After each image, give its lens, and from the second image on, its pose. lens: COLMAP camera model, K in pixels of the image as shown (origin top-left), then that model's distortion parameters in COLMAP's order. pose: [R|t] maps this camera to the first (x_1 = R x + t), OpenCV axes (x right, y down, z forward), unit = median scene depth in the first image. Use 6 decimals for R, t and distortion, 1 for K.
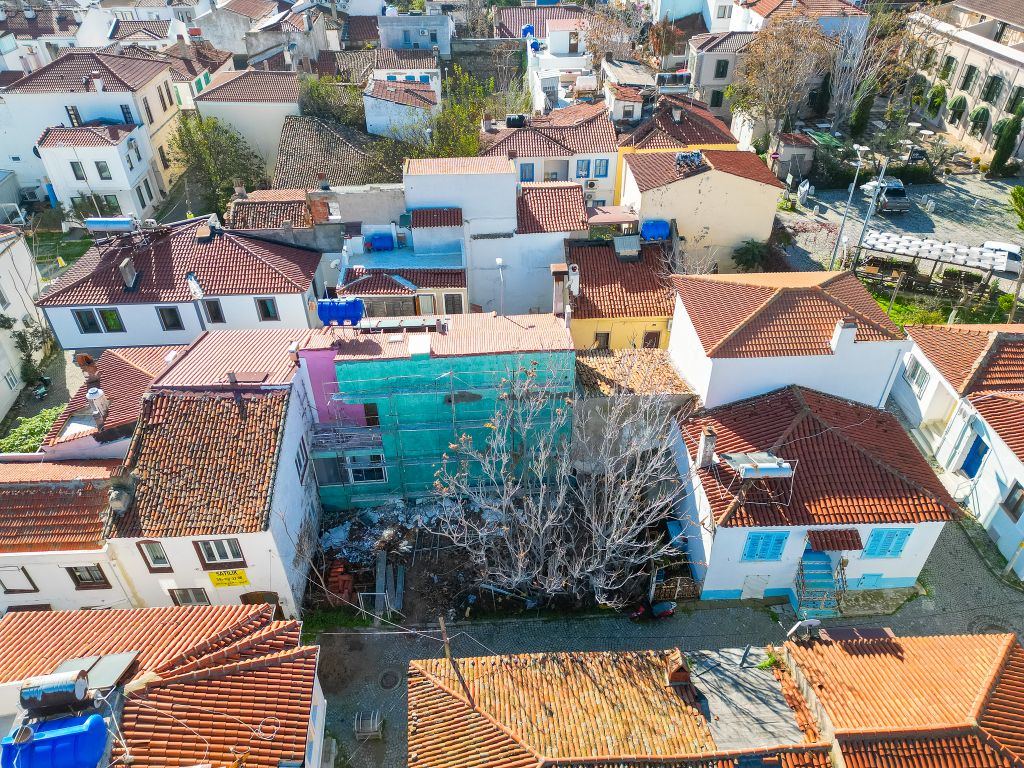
lens RADIAL K [[714.0, 0, 512.6], [0, 714.0, 382.8], [0, 0, 1]] dist [0.072413, -0.066628]
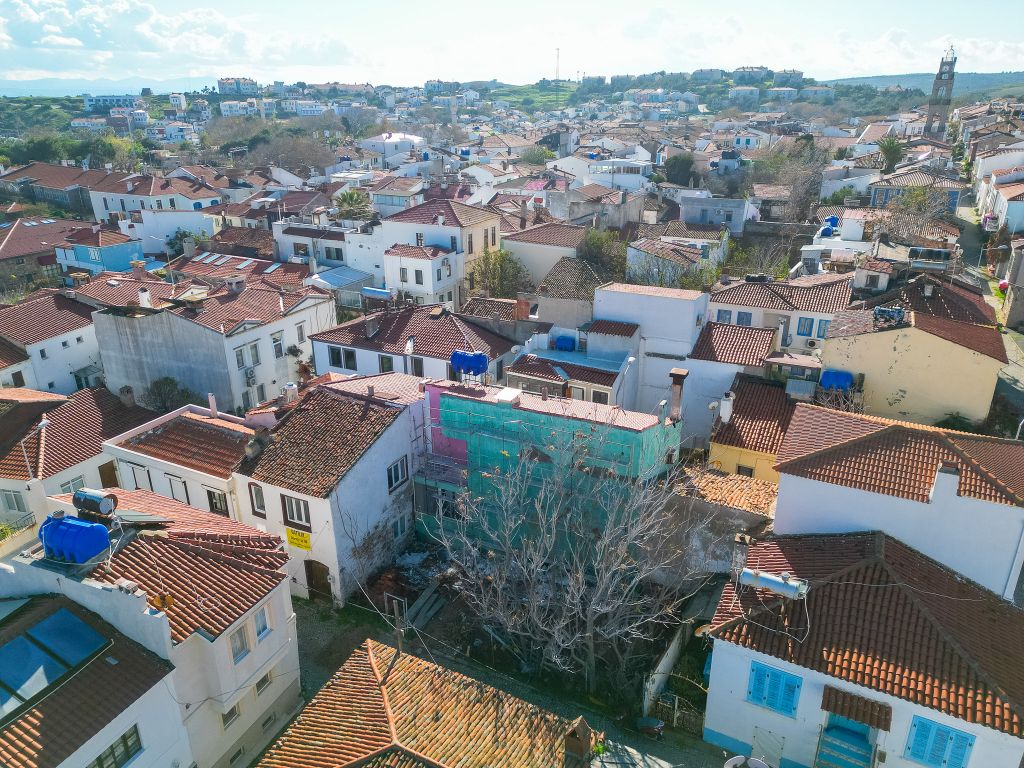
lens RADIAL K [[714.0, 0, 512.6], [0, 714.0, 382.8], [0, 0, 1]] dist [0.072413, -0.066628]
pose [[0.865493, 0.188537, -0.464087, 0.391021], [-0.303942, 0.934086, -0.187357, 0.135799], [0.398173, 0.303212, 0.865749, 0.030663]]
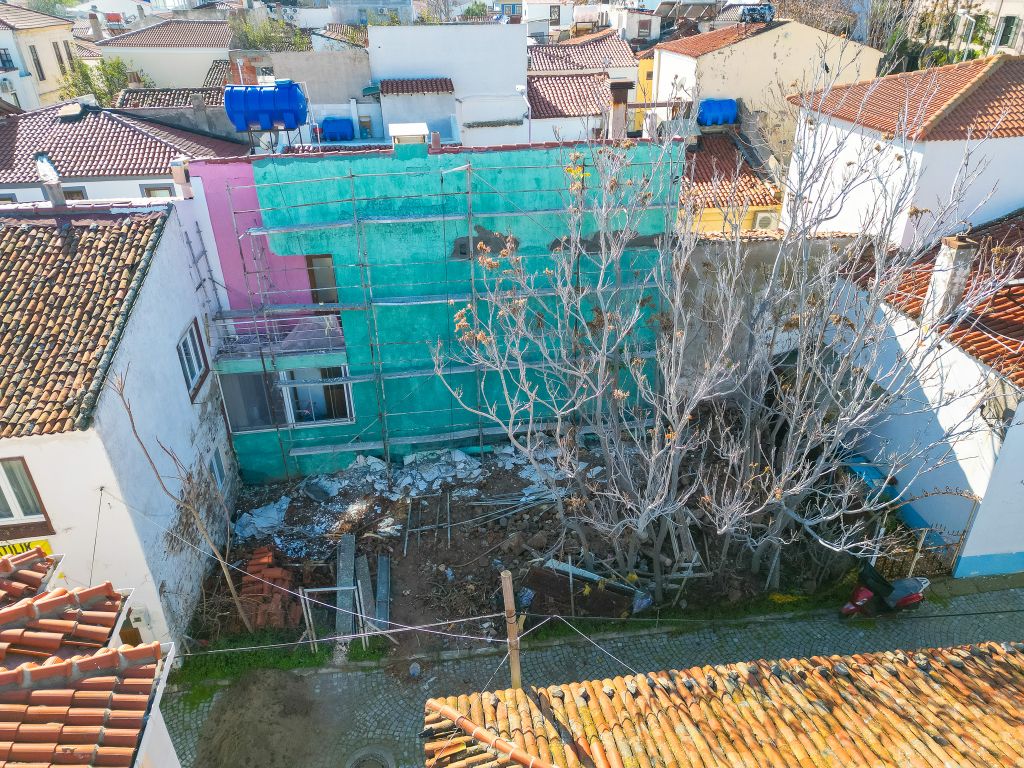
lens RADIAL K [[714.0, 0, 512.6], [0, 714.0, 382.8], [0, 0, 1]] dist [0.072413, -0.066628]
pose [[0.997382, -0.038866, 0.060980, -0.092442], [0.047242, 0.988658, -0.142564, 0.223009], [-0.054748, 0.145071, 0.987905, 0.474001]]
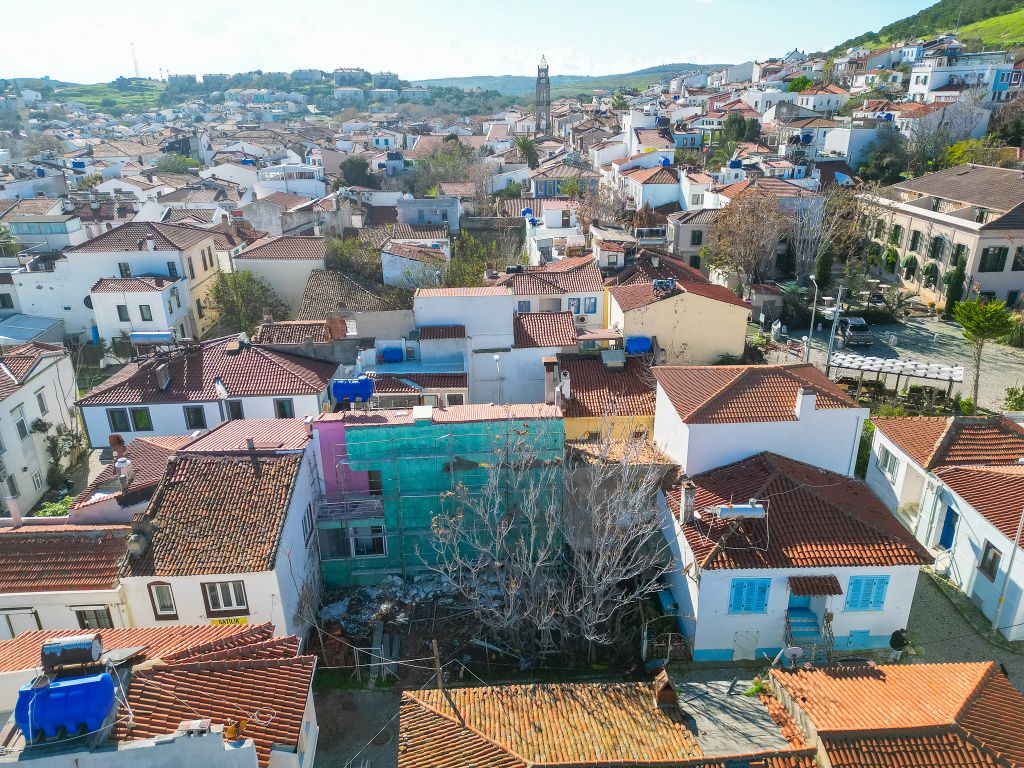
lens RADIAL K [[714.0, 0, 512.6], [0, 714.0, 382.8], [0, 0, 1]] dist [0.072413, -0.066628]
pose [[0.999959, -0.003902, -0.008232, 0.018680], [0.001622, 0.965455, -0.260564, 0.190485], [0.008964, 0.260540, 0.965421, -0.079124]]
